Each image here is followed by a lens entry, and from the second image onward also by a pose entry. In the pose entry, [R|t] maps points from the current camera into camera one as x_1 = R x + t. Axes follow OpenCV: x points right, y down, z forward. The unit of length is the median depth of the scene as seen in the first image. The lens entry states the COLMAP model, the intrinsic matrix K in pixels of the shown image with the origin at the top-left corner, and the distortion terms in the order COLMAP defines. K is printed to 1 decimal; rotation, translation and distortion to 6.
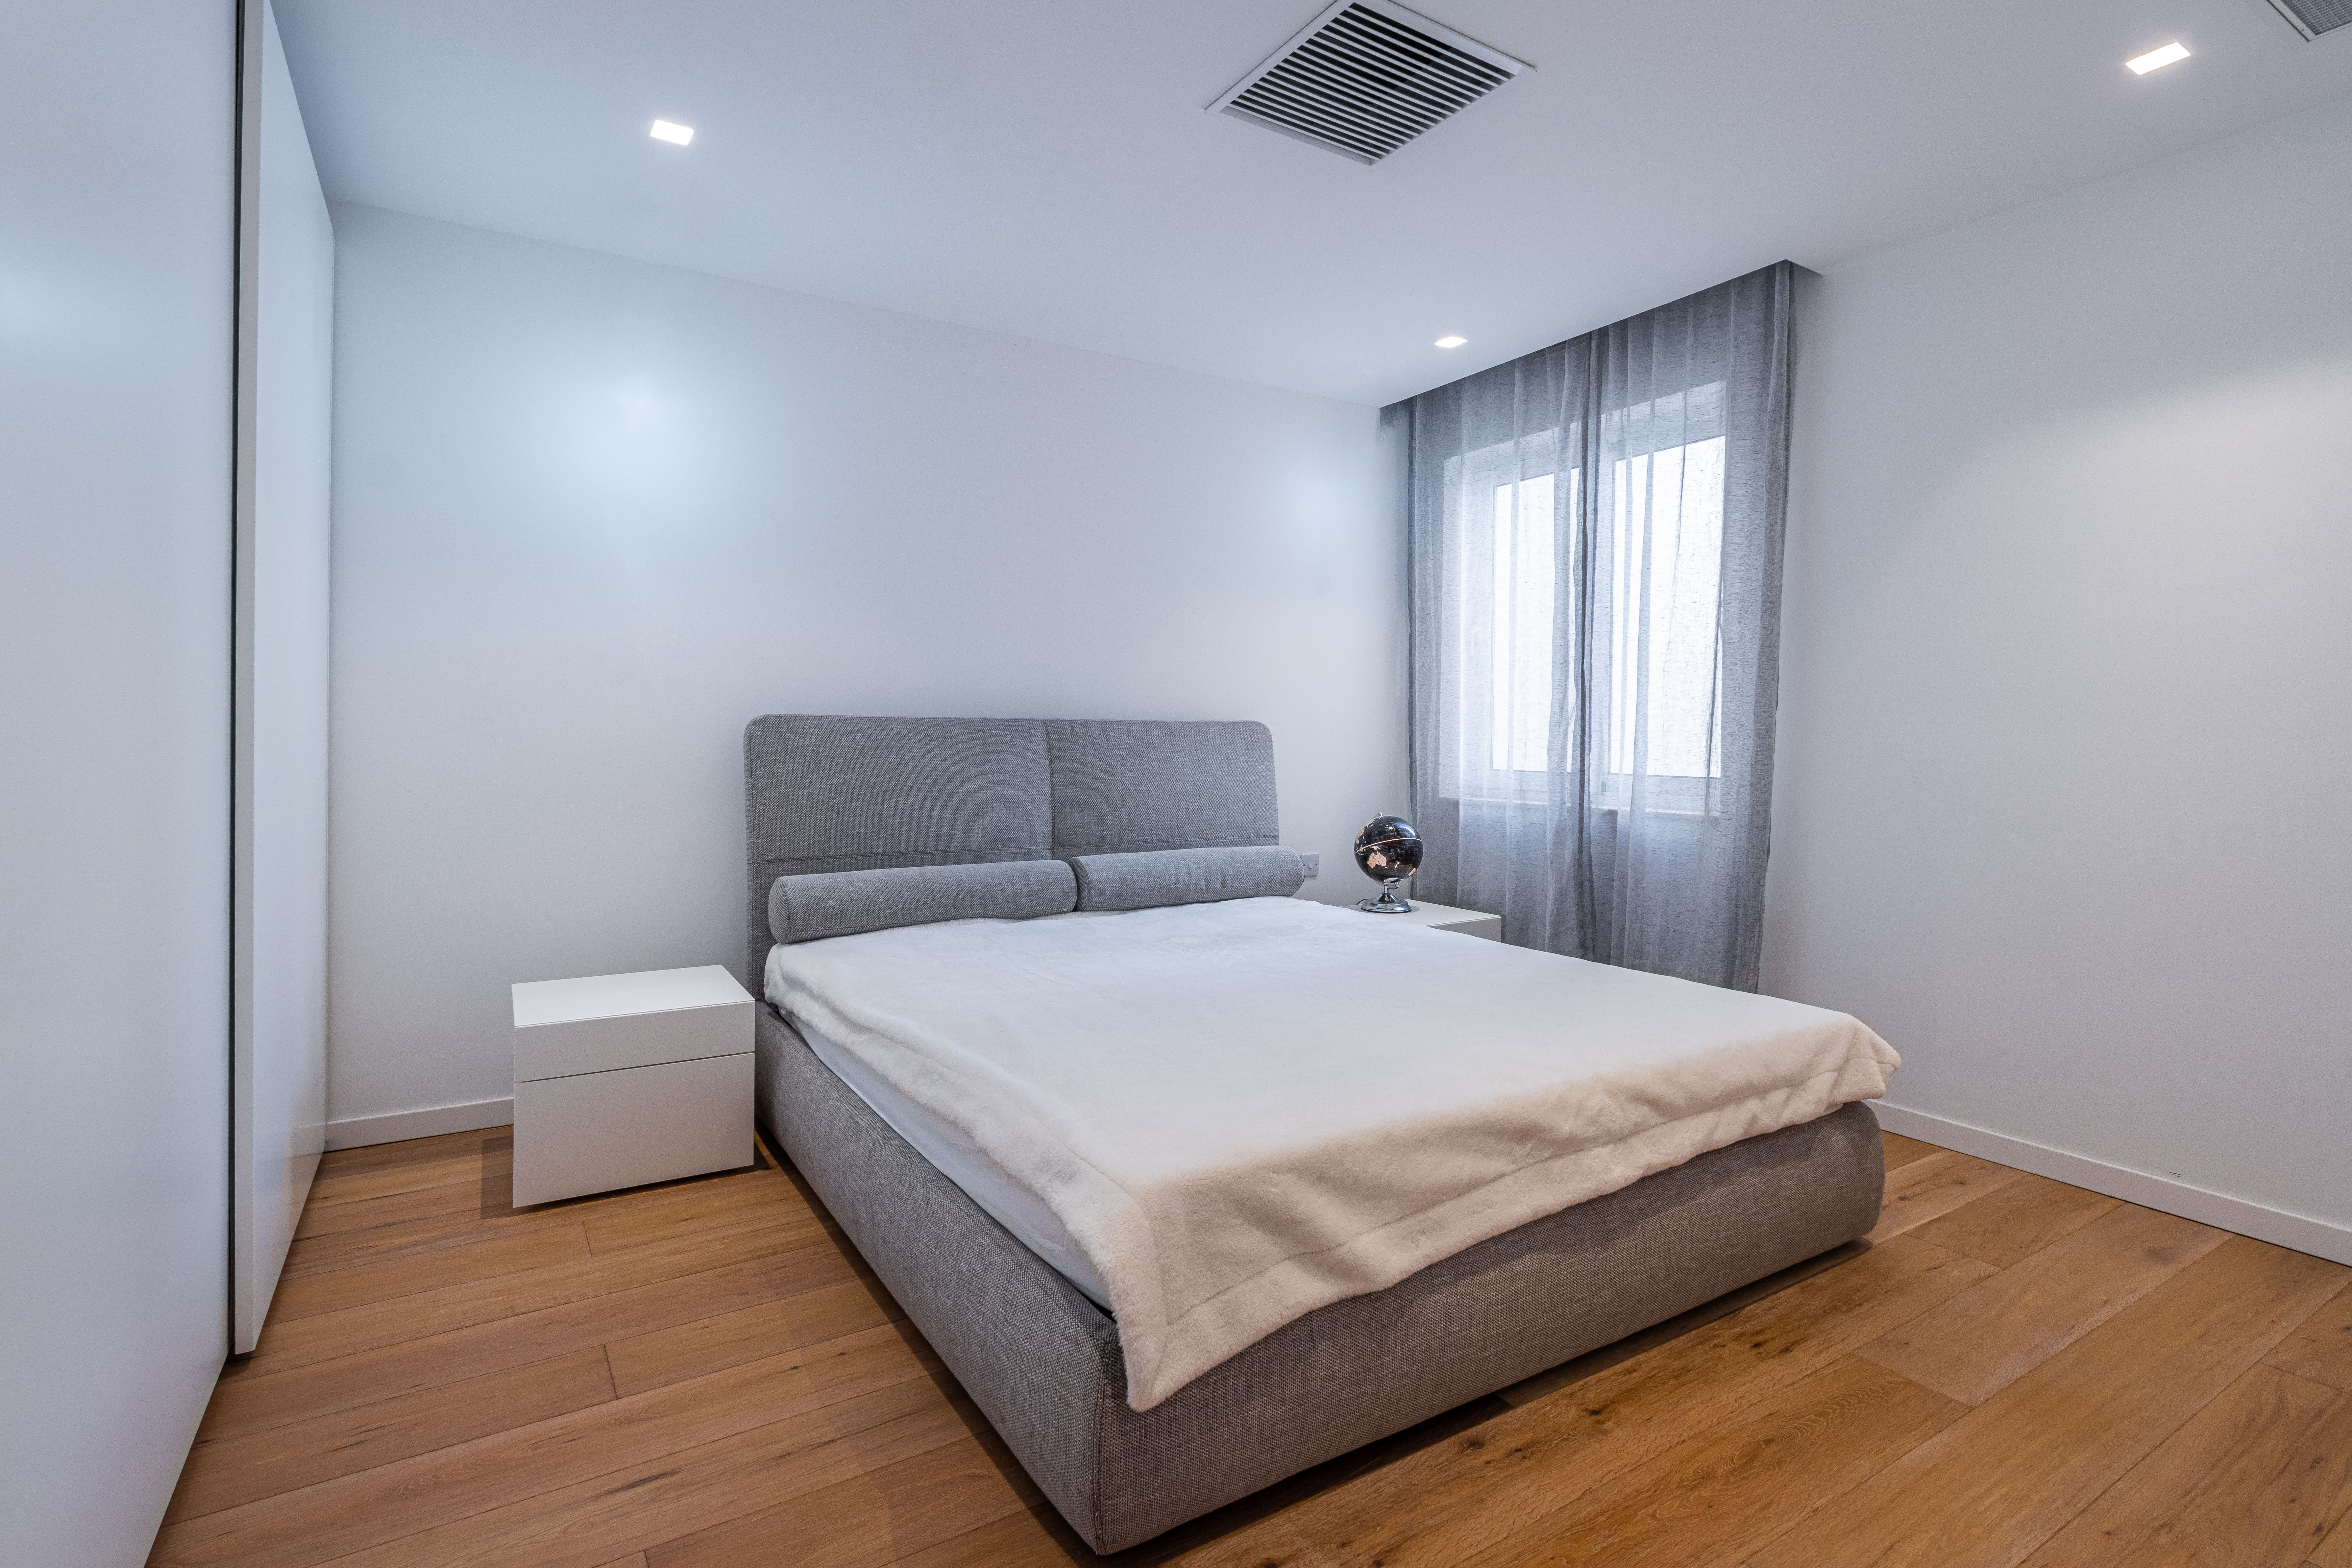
lens RADIAL K [[1121.0, 0, 1169.8], [0, 1121.0, 770.3], [0, 0, 1]] dist [0.001183, -0.003895]
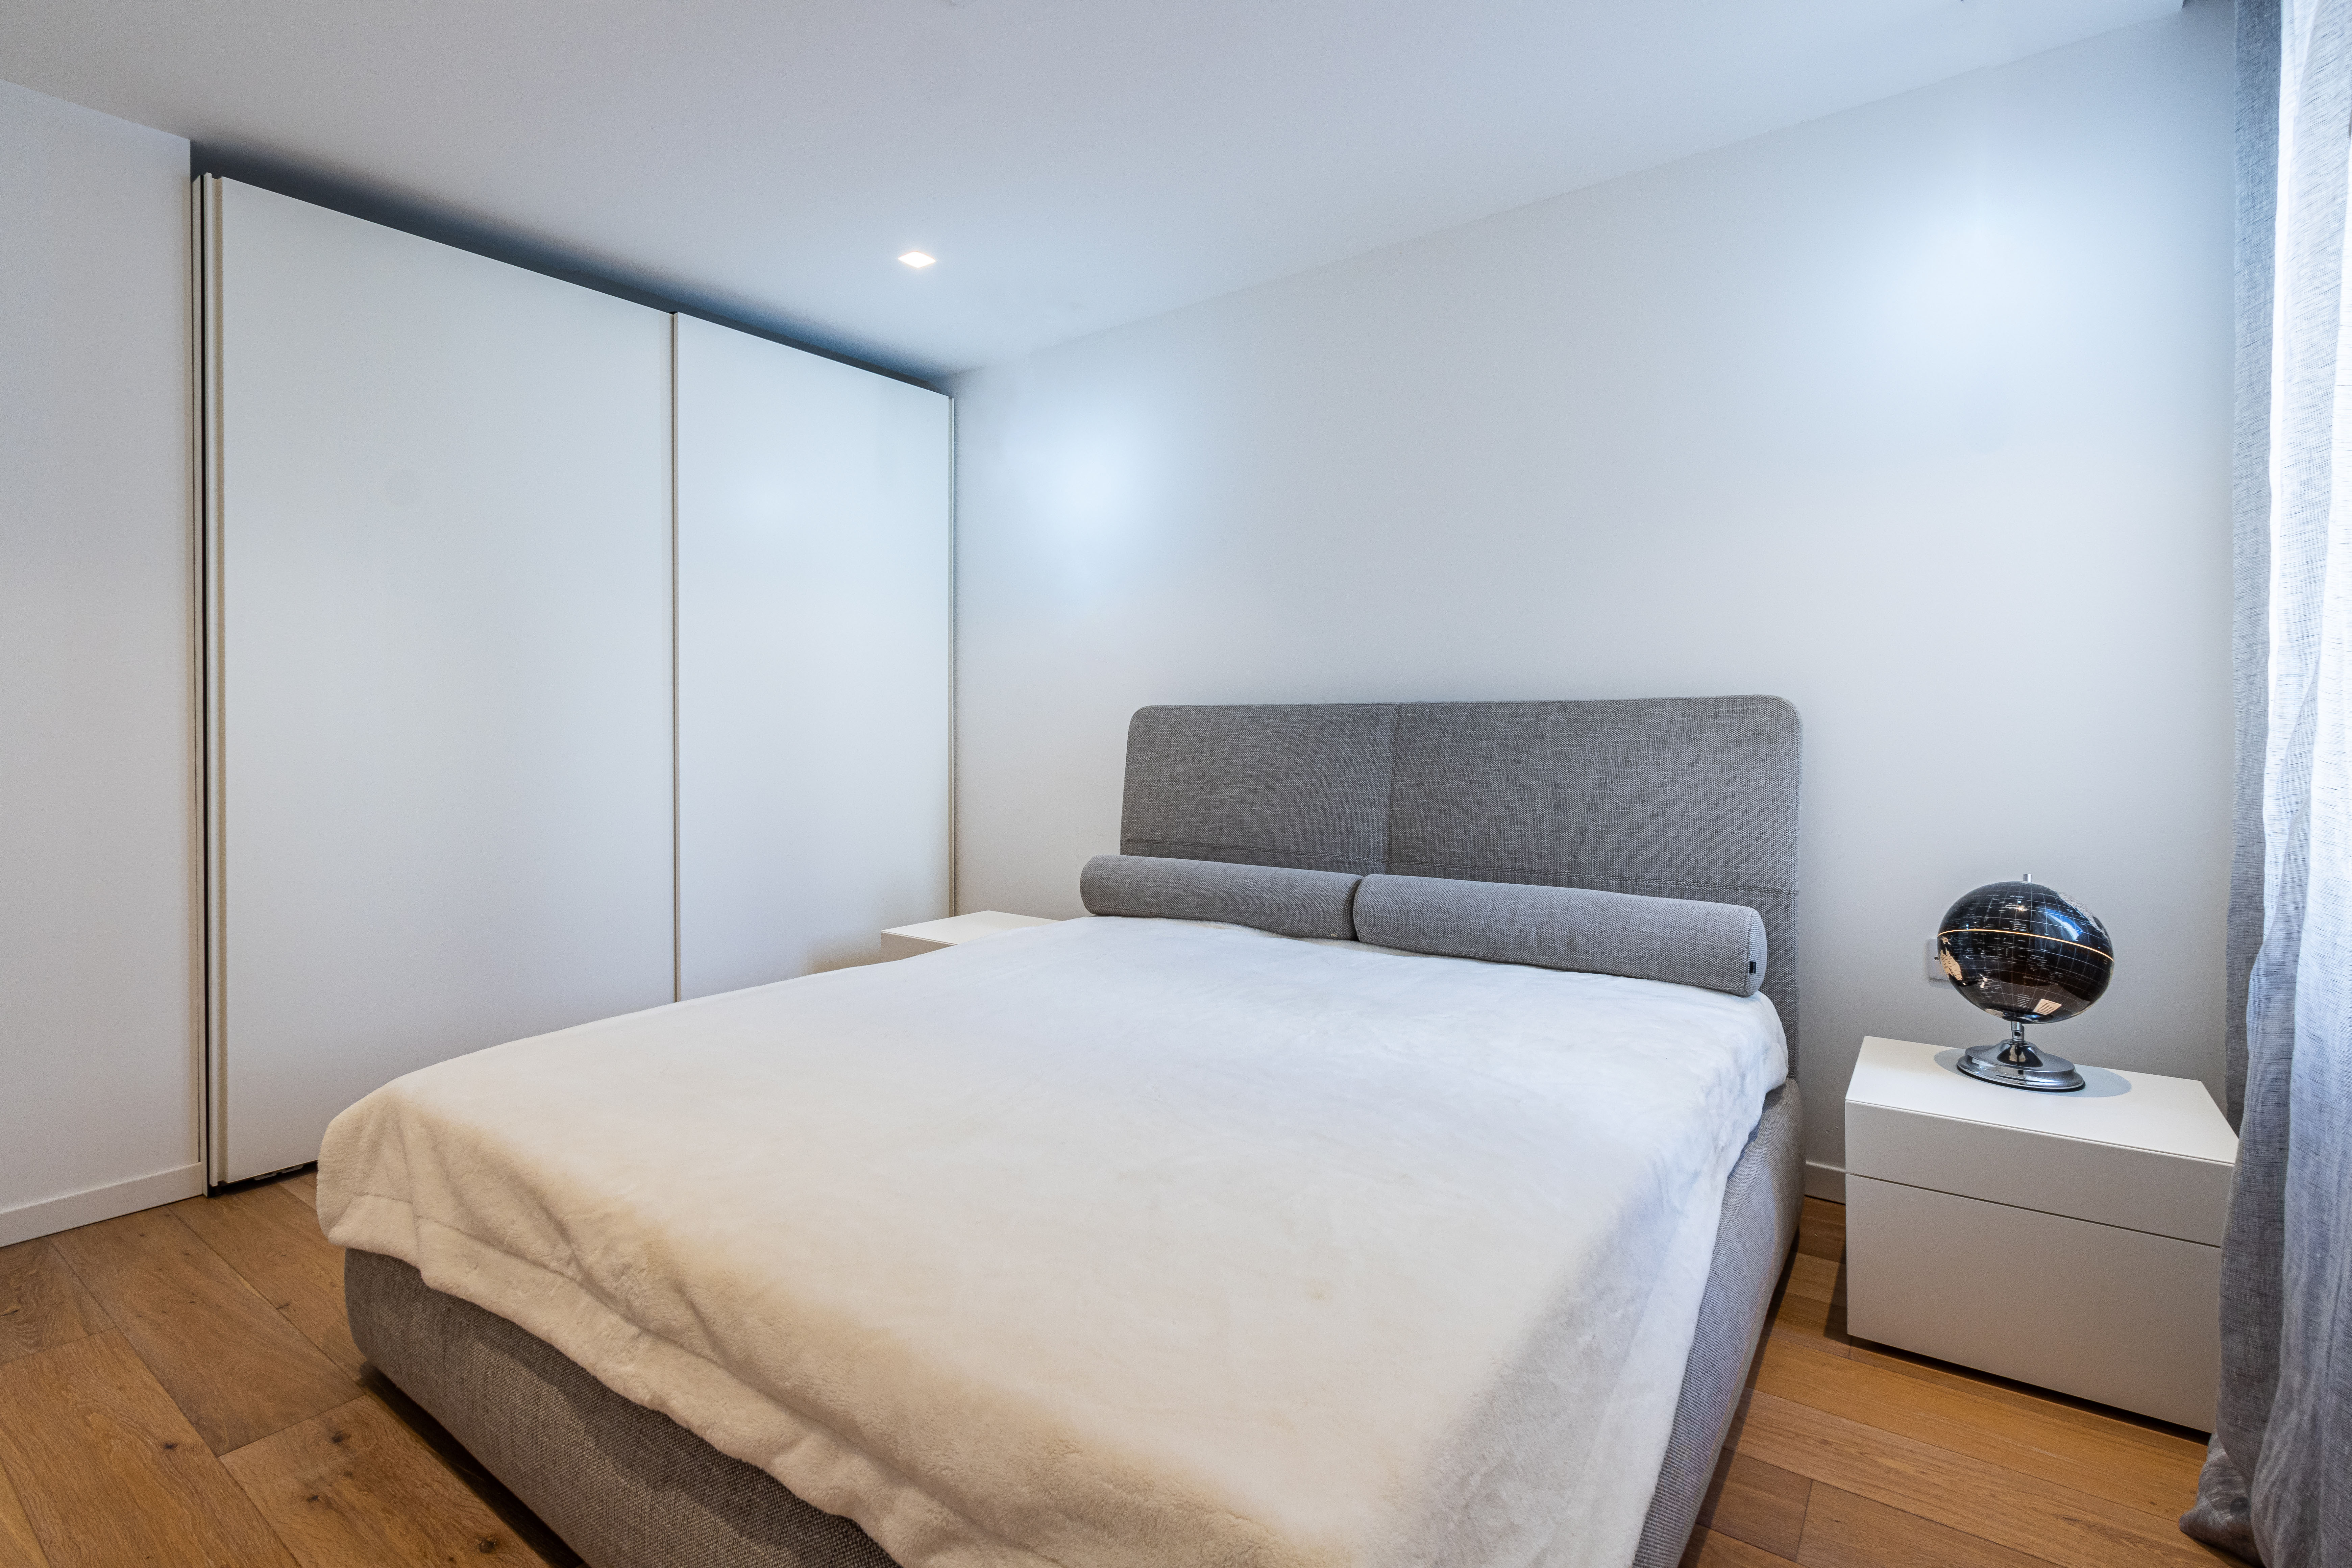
lens RADIAL K [[1121.0, 0, 1125.4], [0, 1121.0, 738.5], [0, 0, 1]] dist [0.001183, -0.003895]
pose [[0.358106, 0.005565, -0.933664, 0.604943], [-0.022206, 0.999750, -0.002559, -0.013972], [0.933417, 0.021649, 0.358141, 0.549889]]
